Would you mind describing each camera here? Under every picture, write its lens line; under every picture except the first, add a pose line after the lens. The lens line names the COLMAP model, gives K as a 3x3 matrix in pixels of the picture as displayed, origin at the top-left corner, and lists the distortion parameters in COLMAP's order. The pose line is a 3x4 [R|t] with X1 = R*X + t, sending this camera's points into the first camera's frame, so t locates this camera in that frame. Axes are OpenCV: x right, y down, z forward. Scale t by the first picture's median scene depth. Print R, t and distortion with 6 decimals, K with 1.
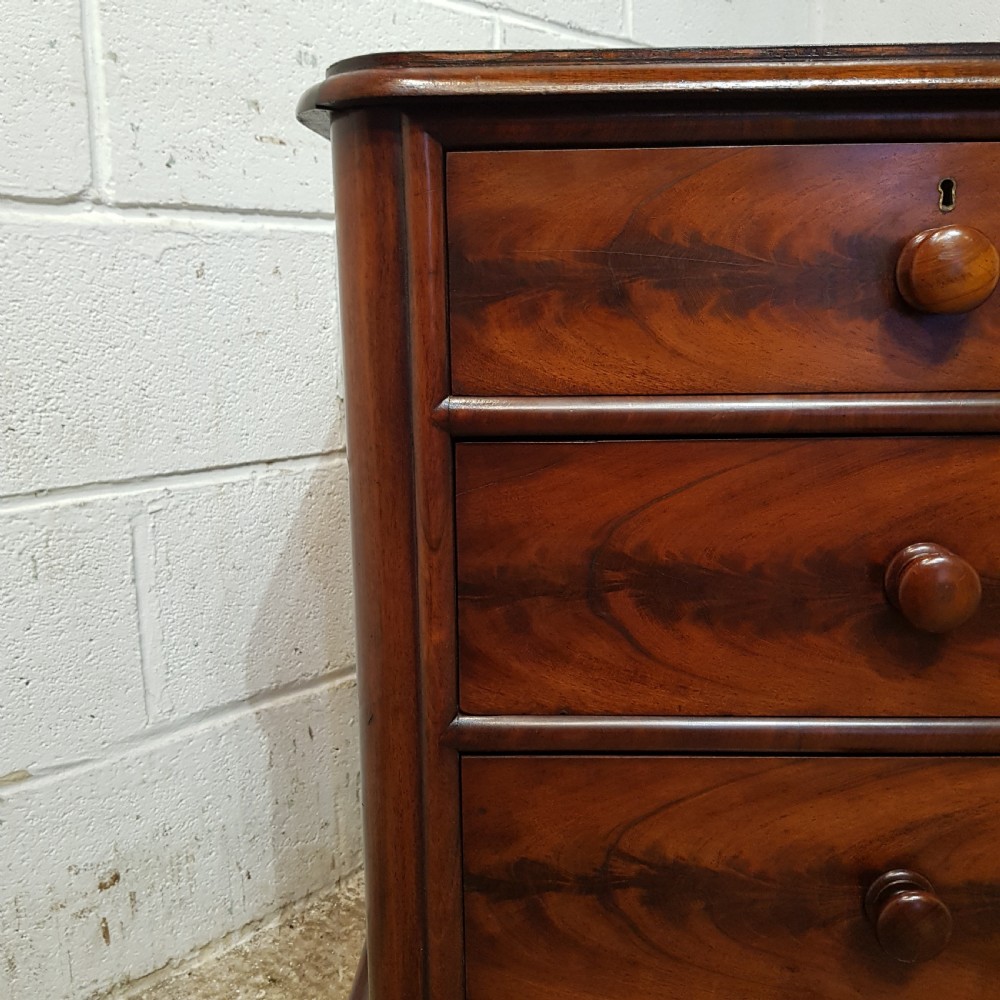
lens RADIAL K [[1064.1, 0, 514.5], [0, 1064.1, 497.2], [0, 0, 1]] dist [0.009168, 0.000000]
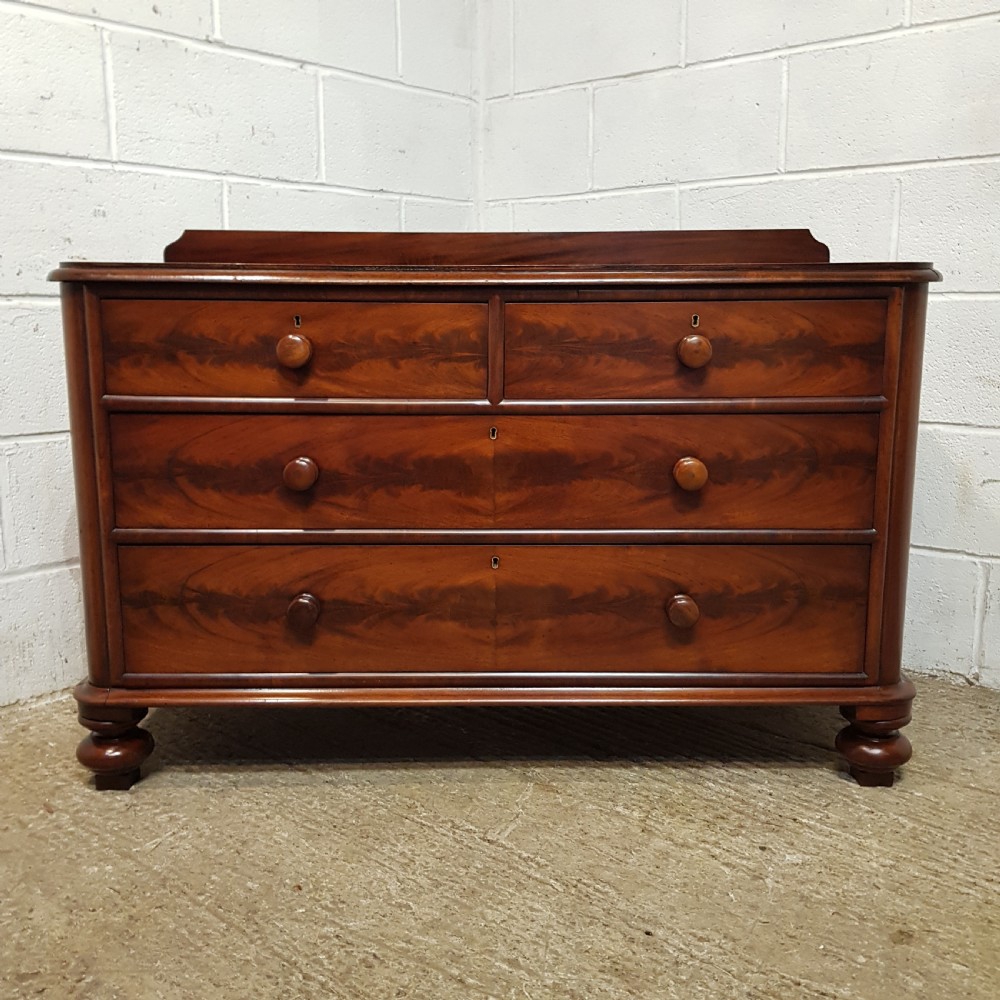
lens RADIAL K [[1064.1, 0, 527.3], [0, 1064.1, 495.7], [0, 0, 1]] dist [0.009168, 0.000000]
pose [[0.998578, 0.010312, 0.052301, 0.735900], [-0.010050, 0.999936, -0.005270, 0.132828], [-0.052352, 0.004737, 0.998617, -1.434630]]
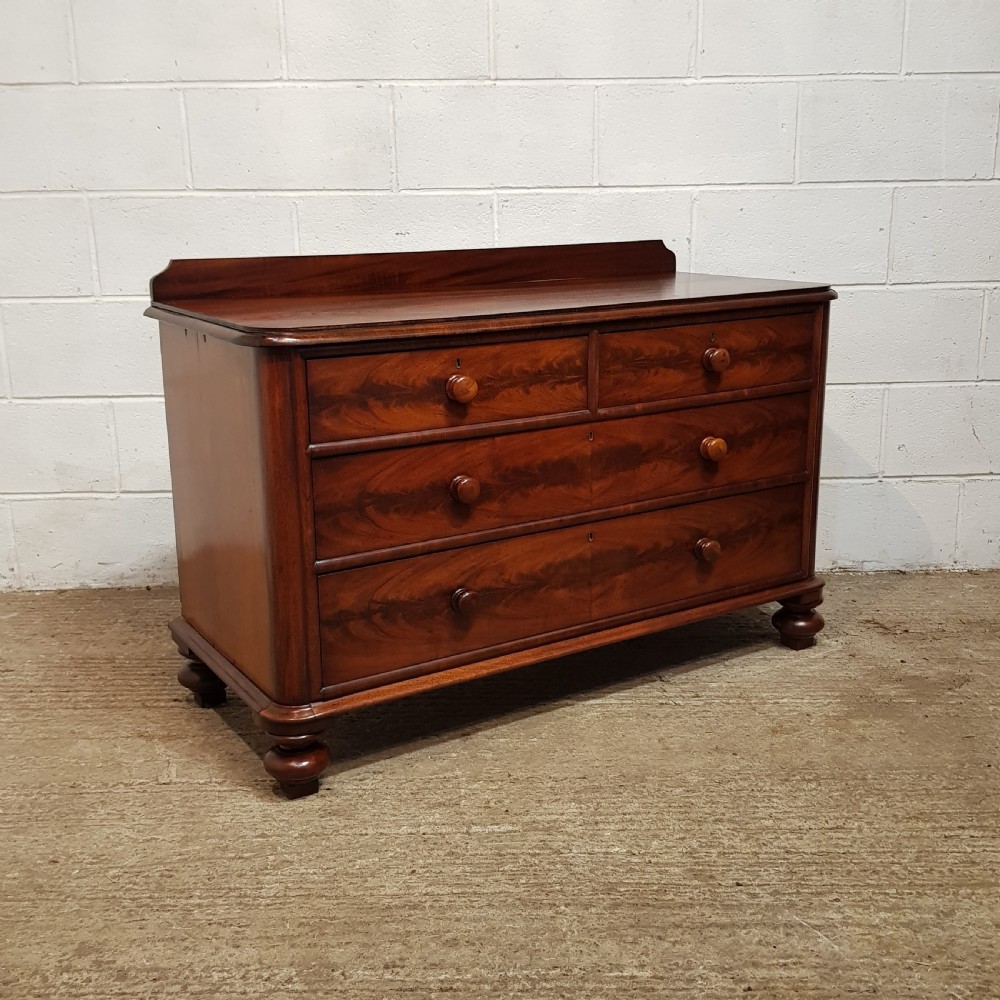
lens RADIAL K [[1217.0, 0, 541.5], [0, 1217.0, 500.2], [0, 0, 1]] dist [0.001196, 0.000000]
pose [[0.812725, -0.136504, 0.566431, -1.286910], [0.098027, 0.990346, 0.098012, -0.187299], [-0.574341, -0.024131, 0.818260, -1.802540]]
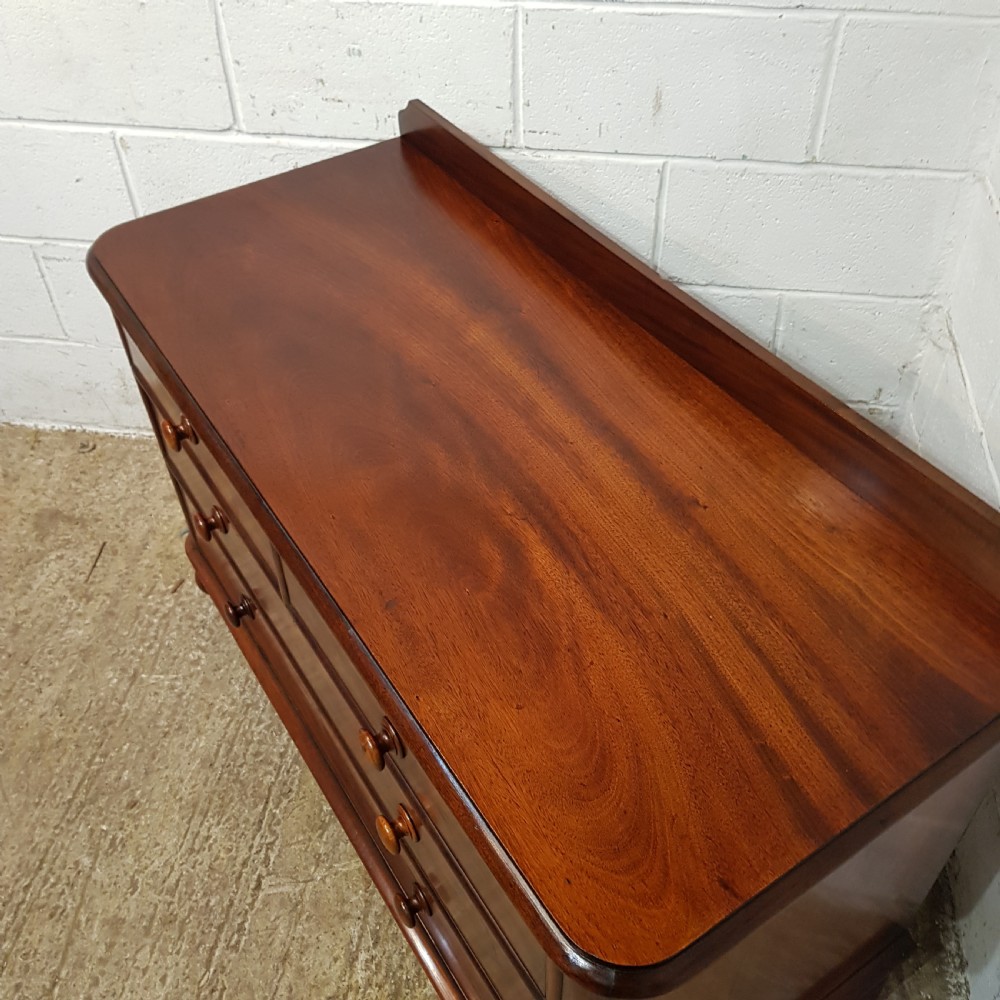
lens RADIAL K [[1064.1, 0, 515.1], [0, 1064.1, 479.8], [0, 0, 1]] dist [0.009168, 0.000000]
pose [[0.577441, 0.572421, -0.582148, 2.052181], [-0.141855, 0.772538, 0.618921, -1.532684], [0.804014, -0.274809, 0.527296, 0.252688]]
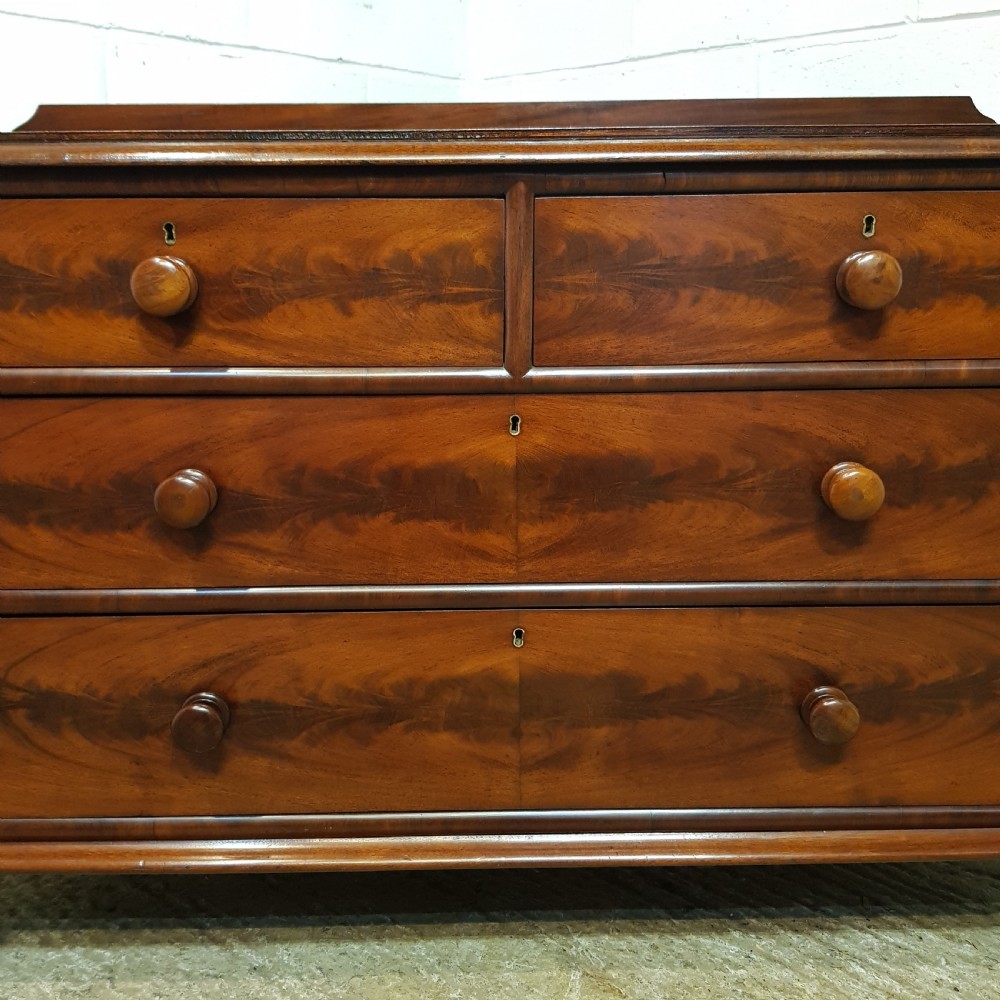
lens RADIAL K [[1064.1, 0, 515.3], [0, 1064.1, 498.2], [0, 0, 1]] dist [0.009168, 0.000000]
pose [[0.998589, -0.002576, 0.053040, 0.709845], [-0.000697, 0.998100, 0.061607, -0.007160], [-0.053098, -0.061557, 0.996690, -0.460520]]
